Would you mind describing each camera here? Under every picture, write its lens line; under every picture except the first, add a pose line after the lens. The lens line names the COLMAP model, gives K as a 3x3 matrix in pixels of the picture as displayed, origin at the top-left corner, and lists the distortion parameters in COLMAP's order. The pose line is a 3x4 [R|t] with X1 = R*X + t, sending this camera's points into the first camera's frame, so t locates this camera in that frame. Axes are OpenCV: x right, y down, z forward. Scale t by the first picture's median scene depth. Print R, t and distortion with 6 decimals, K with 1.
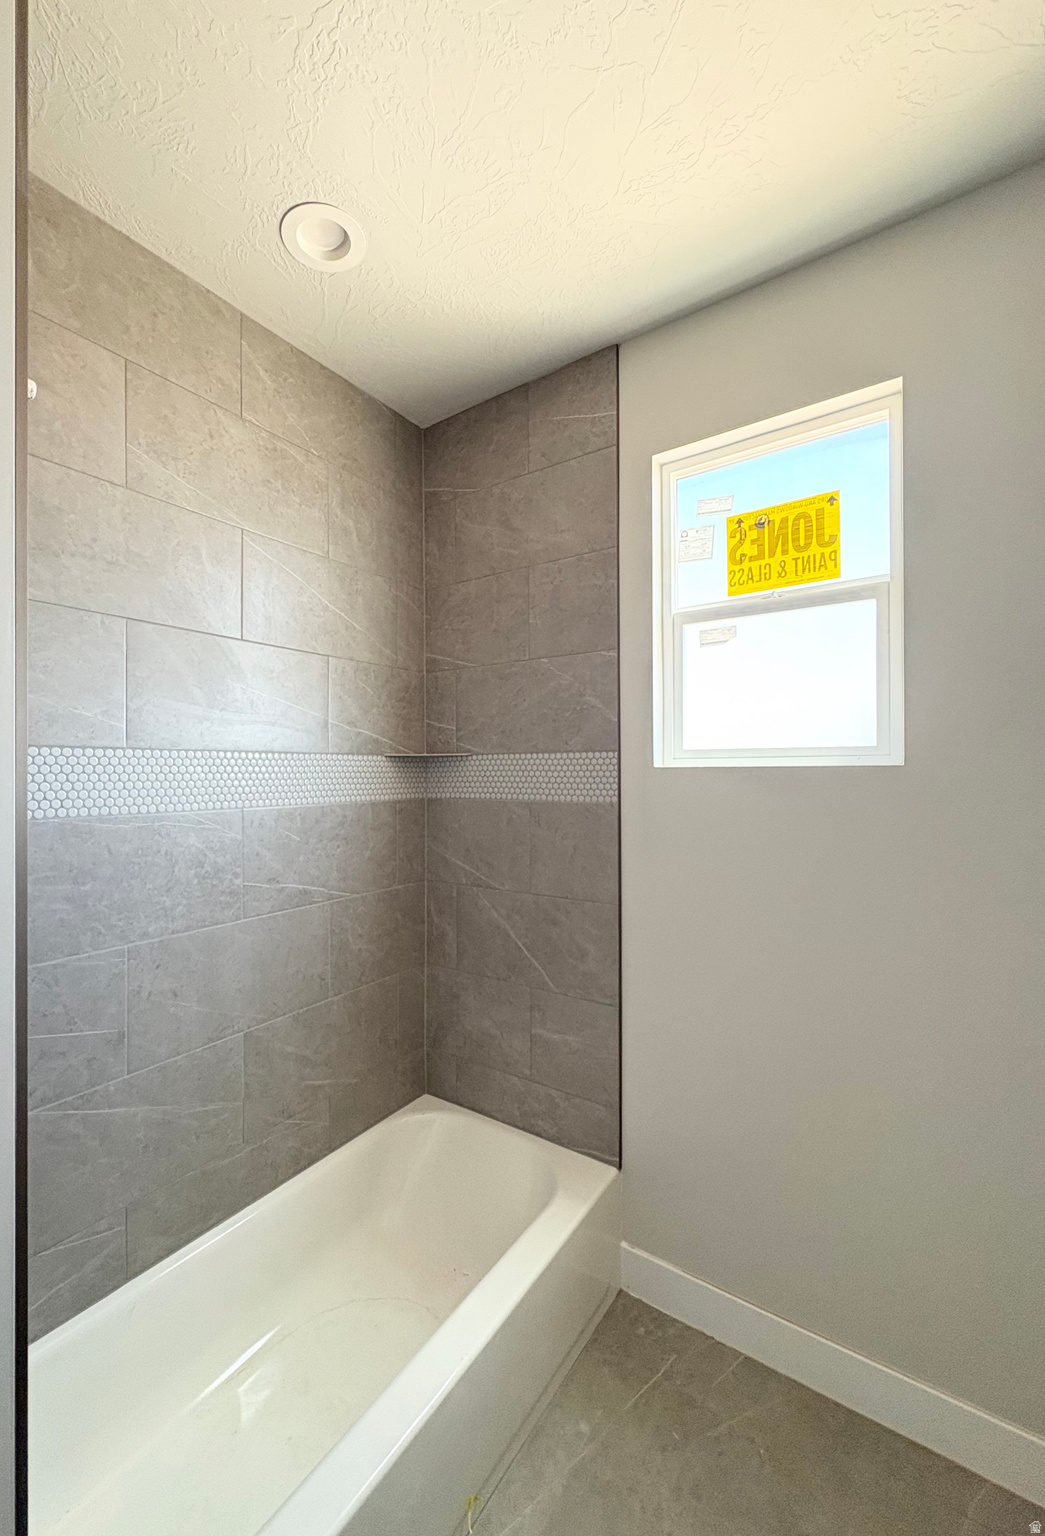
lens RADIAL K [[644.9, 0, 458.3], [0, 644.9, 772.6], [0, 0, 1]] dist [0.001782, 0.000340]
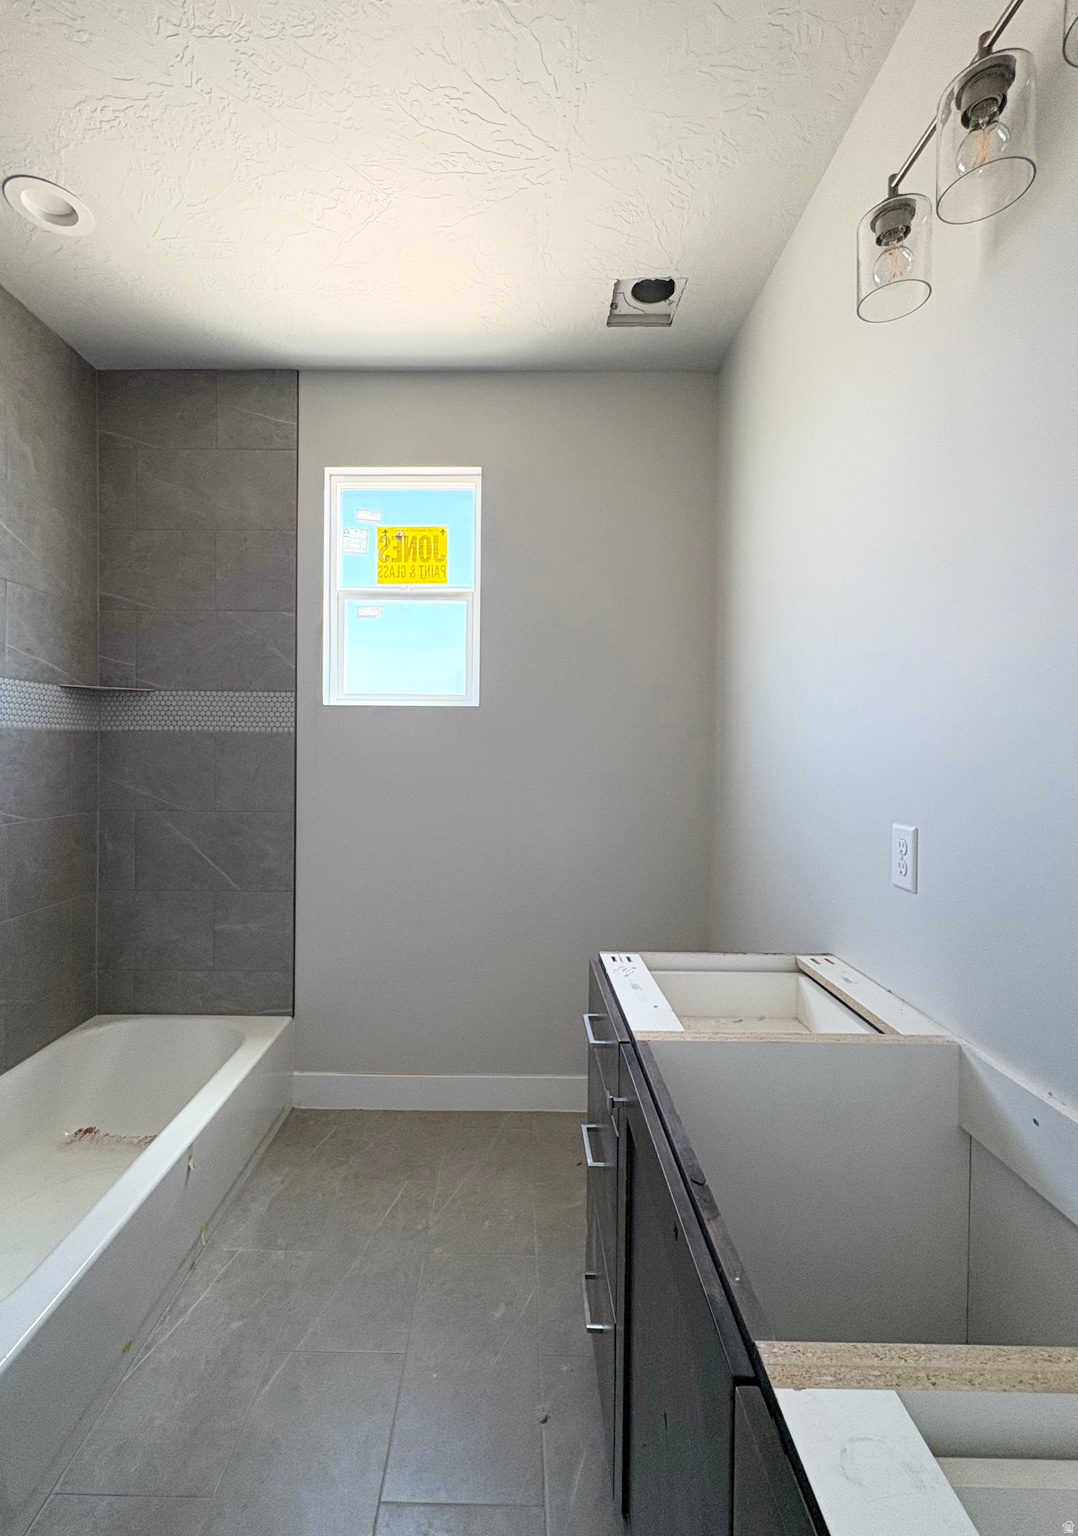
lens RADIAL K [[639.3, 0, 505.6], [0, 639.3, 750.3], [0, 0, 1]] dist [0.001298, -0.000559]
pose [[0.808128, 0.004183, 0.588992, -0.158870], [-0.015187, 0.999790, 0.013737, 0.058321], [-0.588811, -0.020046, 0.808022, -0.266827]]
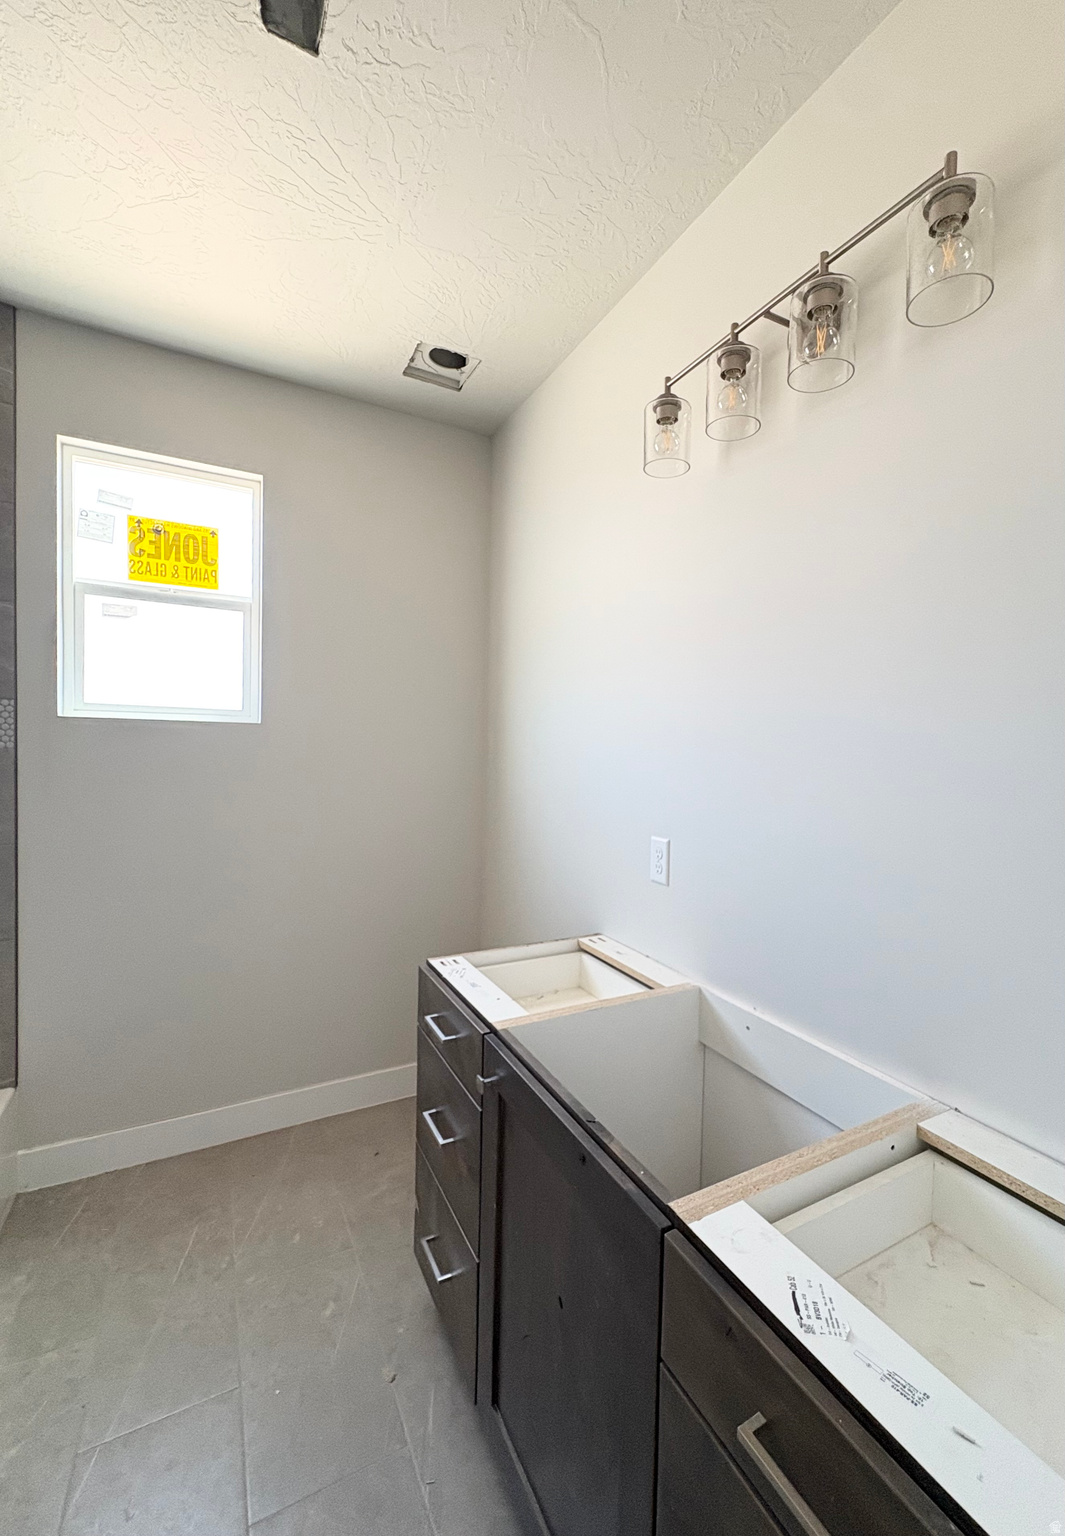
lens RADIAL K [[612.7, 0, 545.1], [0, 612.7, 763.2], [0, 0, 1]] dist [0.001085, 0.000055]
pose [[0.437146, -0.013251, 0.899293, -0.275357], [-0.026444, 0.999270, 0.027579, 0.020532], [-0.899002, -0.035837, 0.436477, -0.222862]]
